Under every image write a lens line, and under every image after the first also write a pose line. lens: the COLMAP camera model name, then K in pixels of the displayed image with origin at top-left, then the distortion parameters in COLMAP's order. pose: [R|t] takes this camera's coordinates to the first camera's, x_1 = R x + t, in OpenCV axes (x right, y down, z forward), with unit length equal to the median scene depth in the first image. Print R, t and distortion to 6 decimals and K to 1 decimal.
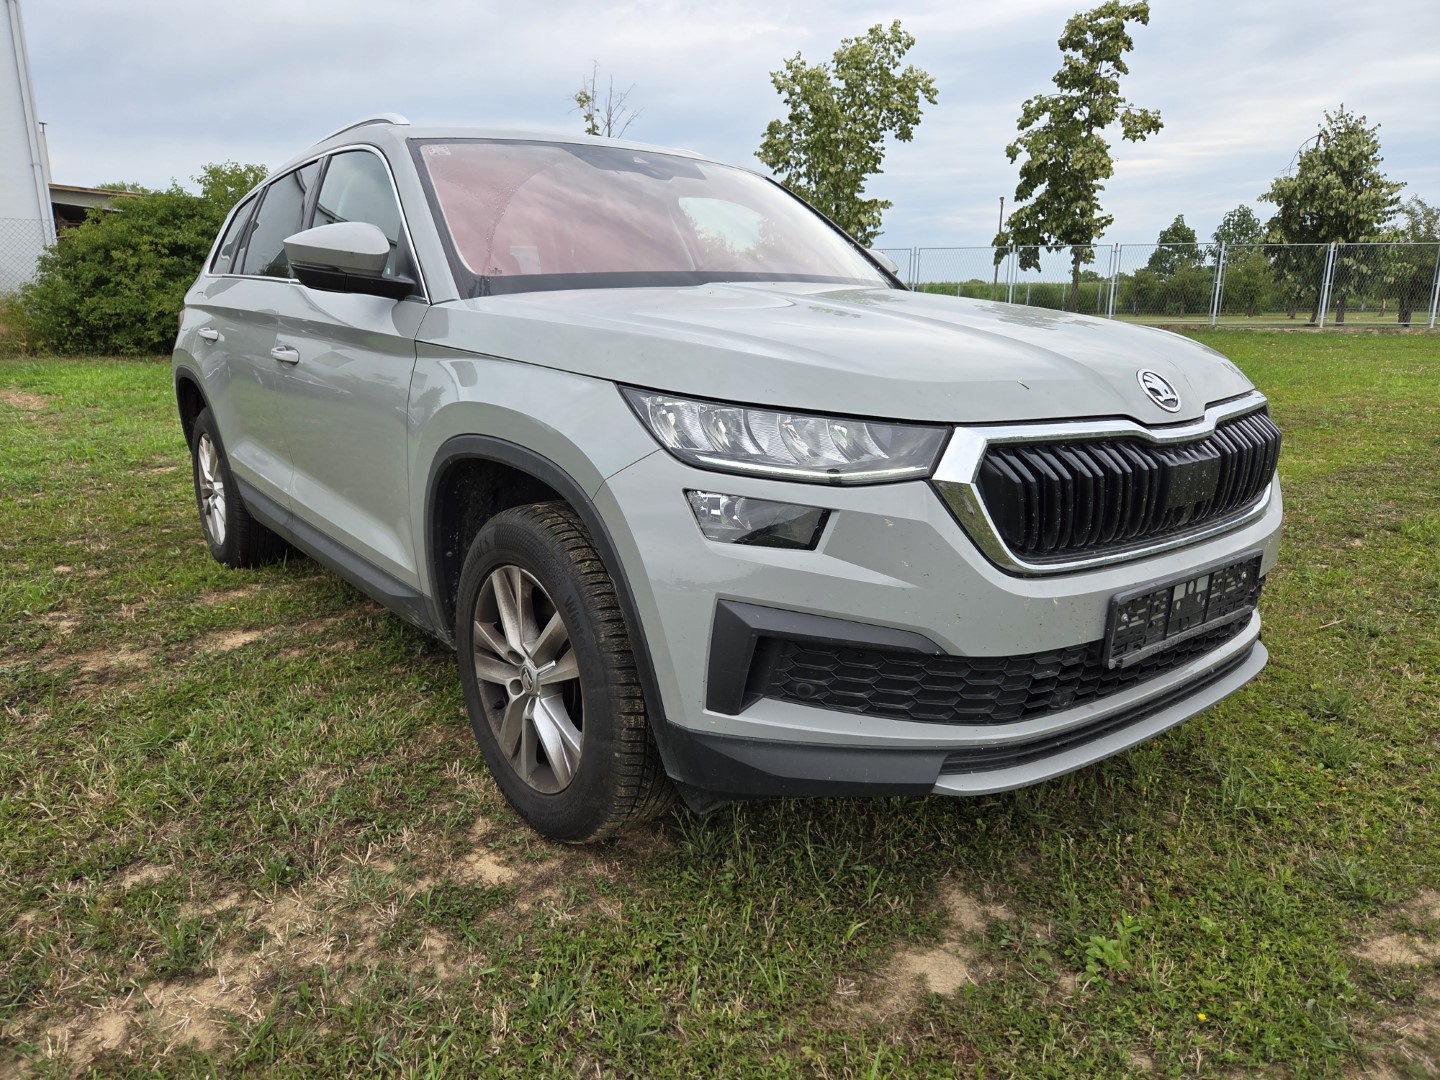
lens RADIAL K [[965.3, 0, 719.7], [0, 965.3, 534.5], [0, 0, 1]] dist [0.010070, 0.000511]
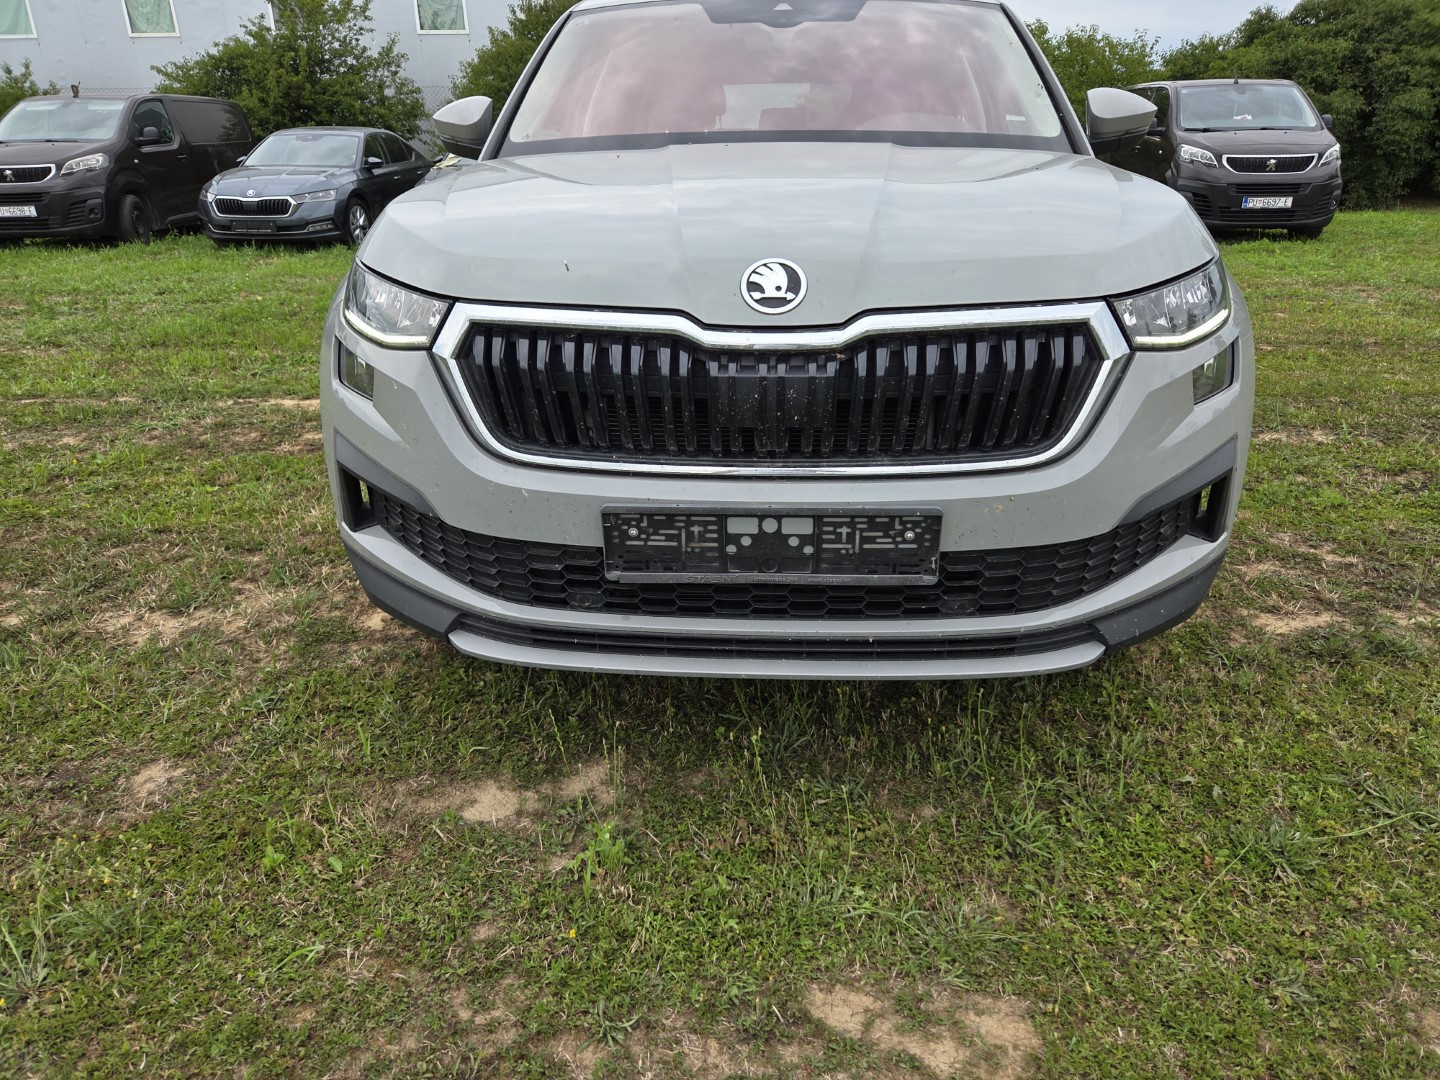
lens RADIAL K [[965.3, 0, 718.8], [0, 965.3, 542.6], [0, 0, 1]] dist [0.010070, 0.000511]
pose [[0.765080, 0.241297, -0.597016, 1.045825], [-0.145977, 0.967992, 0.204163, -0.106208], [0.627171, -0.069051, 0.775815, 0.337397]]
